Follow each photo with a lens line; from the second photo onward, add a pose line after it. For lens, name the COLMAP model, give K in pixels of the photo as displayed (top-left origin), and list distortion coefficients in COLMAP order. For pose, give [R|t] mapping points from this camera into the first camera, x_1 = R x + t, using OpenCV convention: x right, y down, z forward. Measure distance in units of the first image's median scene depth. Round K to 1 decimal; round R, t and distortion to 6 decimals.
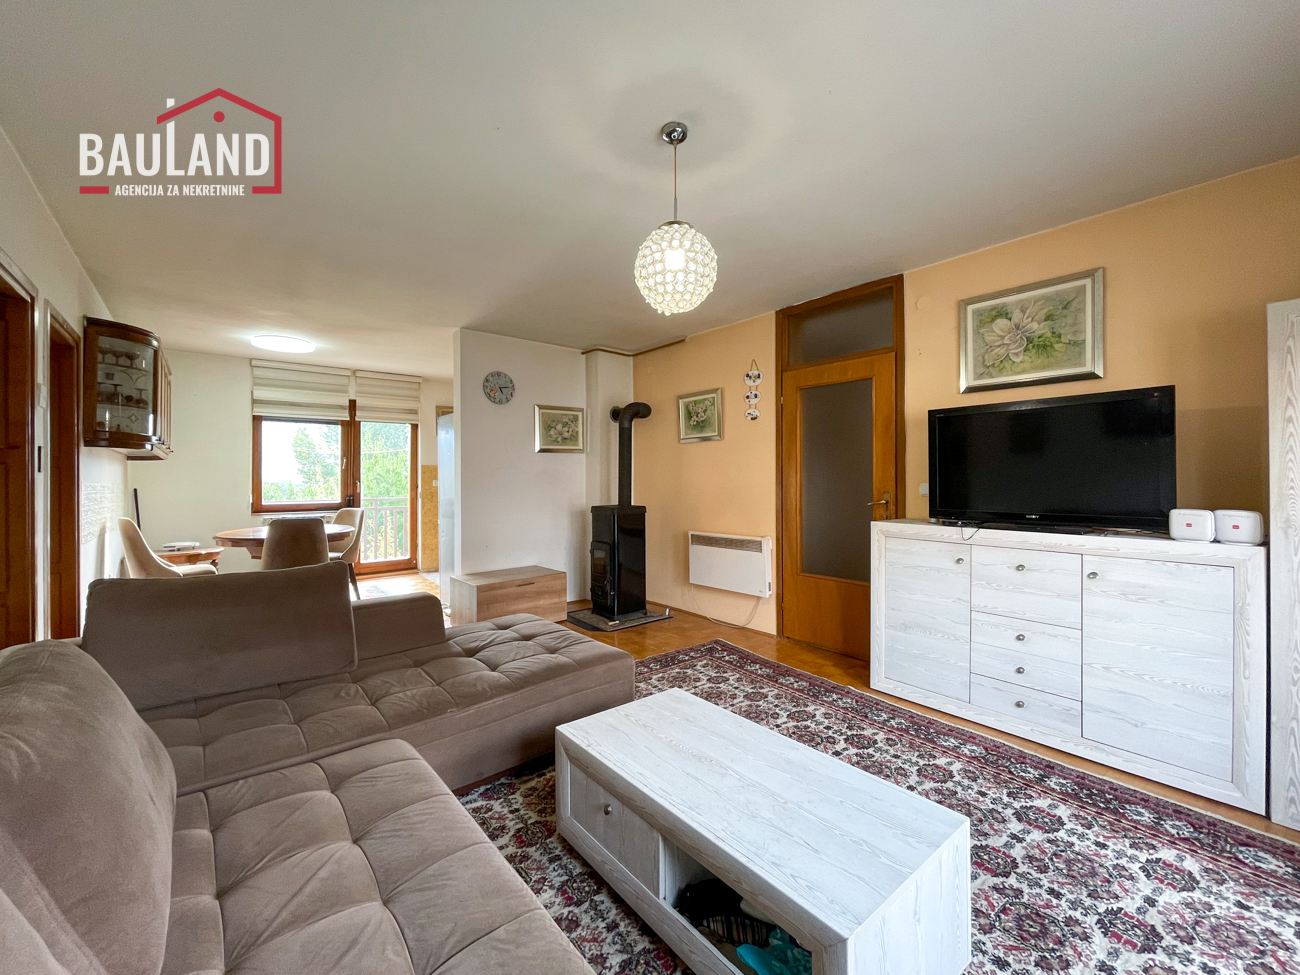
lens RADIAL K [[541.8, 0, 644.8], [0, 541.8, 479.4], [0, 0, 1]] dist [0.010231, -0.001011]
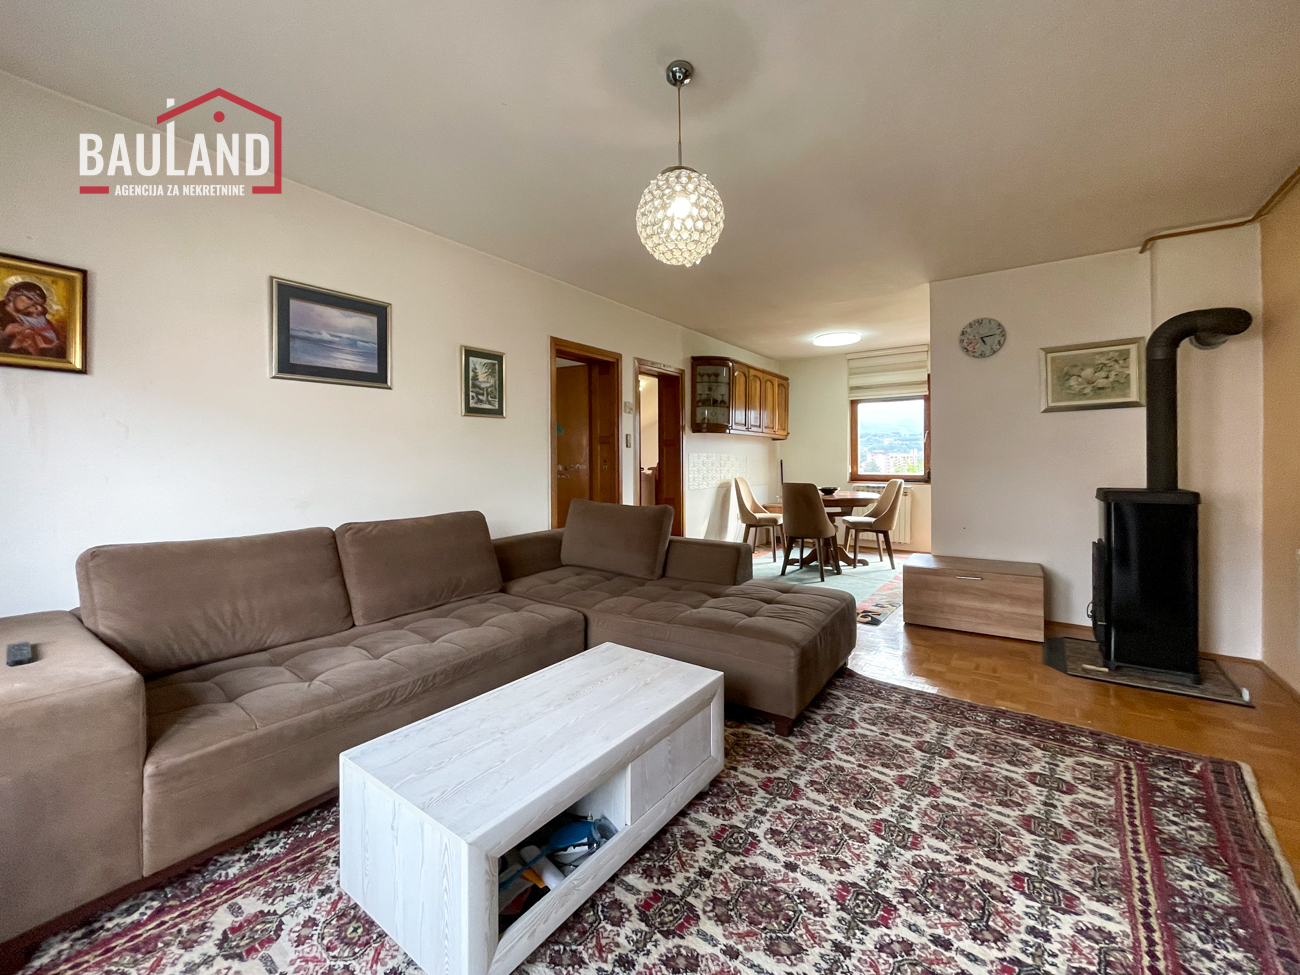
lens RADIAL K [[541.8, 0, 645.7], [0, 541.8, 458.6], [0, 0, 1]] dist [0.010231, -0.001011]
pose [[0.262551, 0.000753, -0.964918, 0.550036], [-0.001342, 0.999999, 0.000415, 0.020586], [0.964917, 0.001186, 0.262552, 0.400010]]
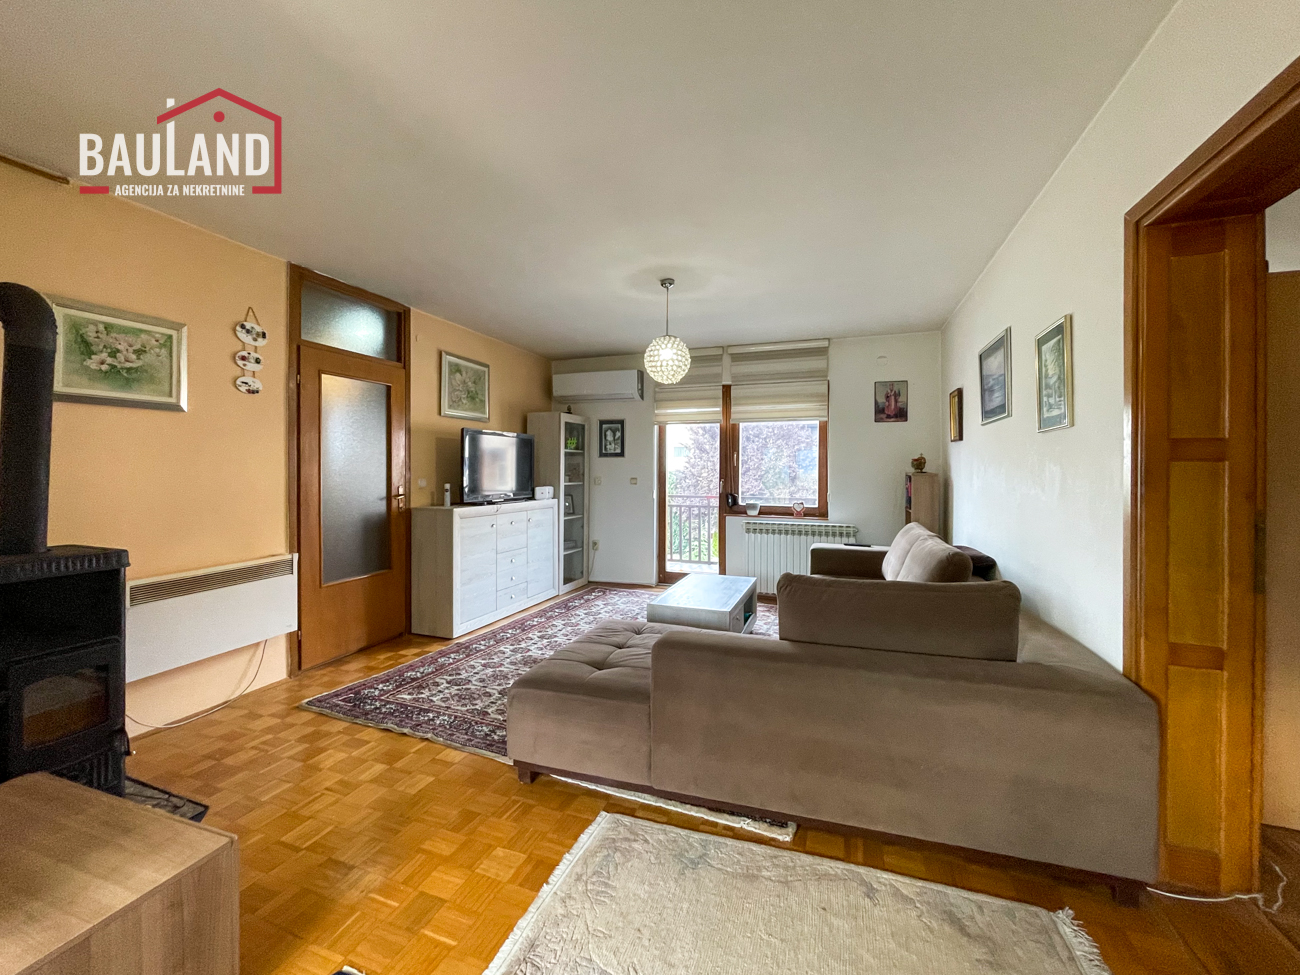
lens RADIAL K [[541.8, 0, 652.4], [0, 541.8, 475.7], [0, 0, 1]] dist [0.010231, -0.001011]
pose [[-0.524351, -0.004775, 0.851489, -0.824753], [0.004837, 0.999951, 0.008586, -0.008054], [-0.851488, 0.008621, -0.524303, 1.138389]]
